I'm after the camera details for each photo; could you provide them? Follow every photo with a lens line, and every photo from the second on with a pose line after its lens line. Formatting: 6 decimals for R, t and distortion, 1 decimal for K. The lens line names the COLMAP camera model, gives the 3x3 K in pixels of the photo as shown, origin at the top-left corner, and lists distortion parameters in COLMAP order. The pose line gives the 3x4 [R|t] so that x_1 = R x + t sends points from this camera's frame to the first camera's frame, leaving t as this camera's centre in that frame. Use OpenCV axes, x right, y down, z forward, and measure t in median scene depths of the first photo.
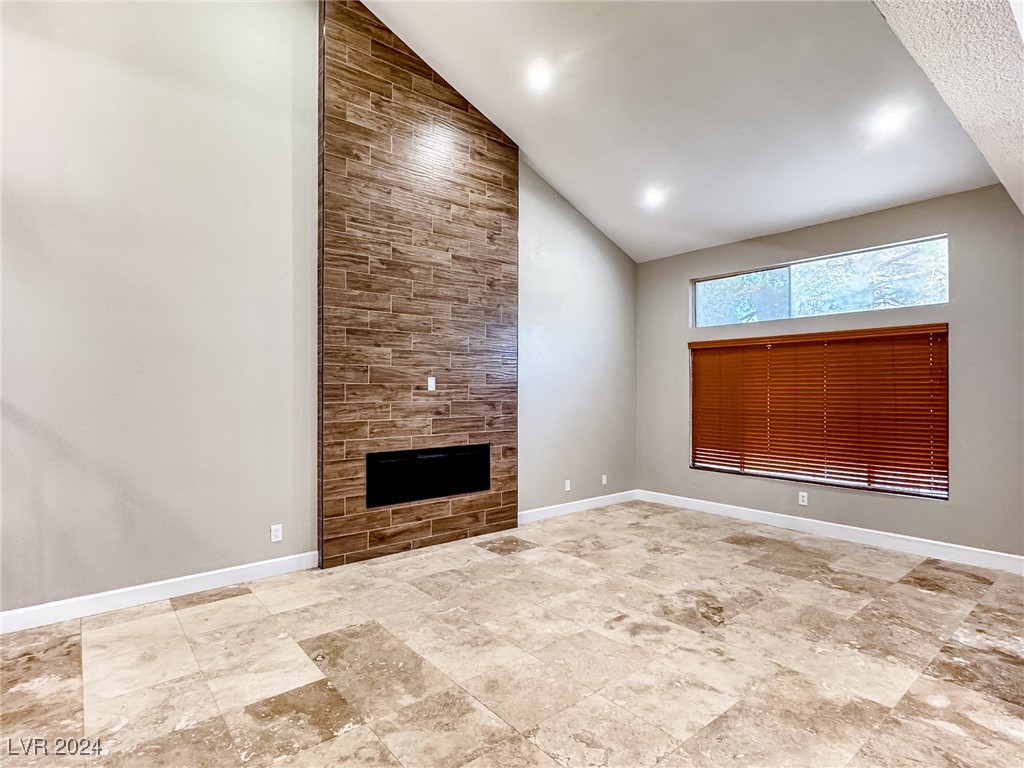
lens RADIAL K [[528.9, 0, 511.0], [0, 528.9, 384.6], [0, 0, 1]] dist [-0.003024, 0.000899]
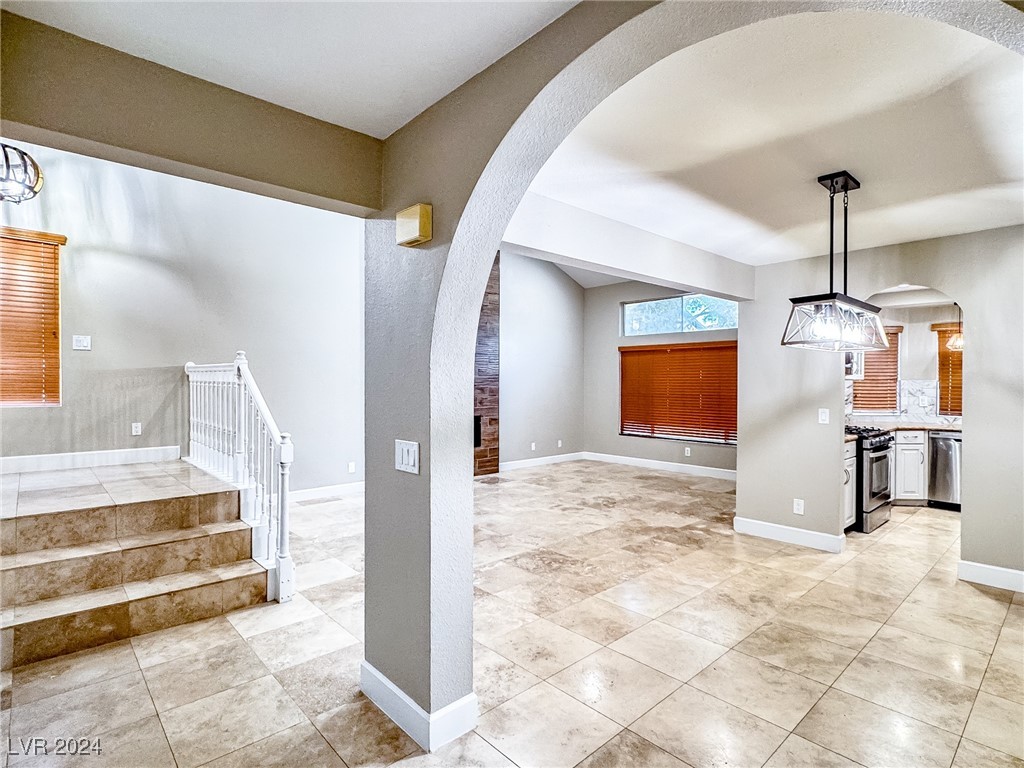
lens RADIAL K [[528.9, 0, 510.4], [0, 528.9, 385.7], [0, 0, 1]] dist [-0.003024, 0.000899]
pose [[0.998963, 0.000784, 0.045524, -0.031554], [-0.001627, 0.999828, 0.018473, -0.001167], [-0.045501, -0.018528, 0.998792, -0.653929]]
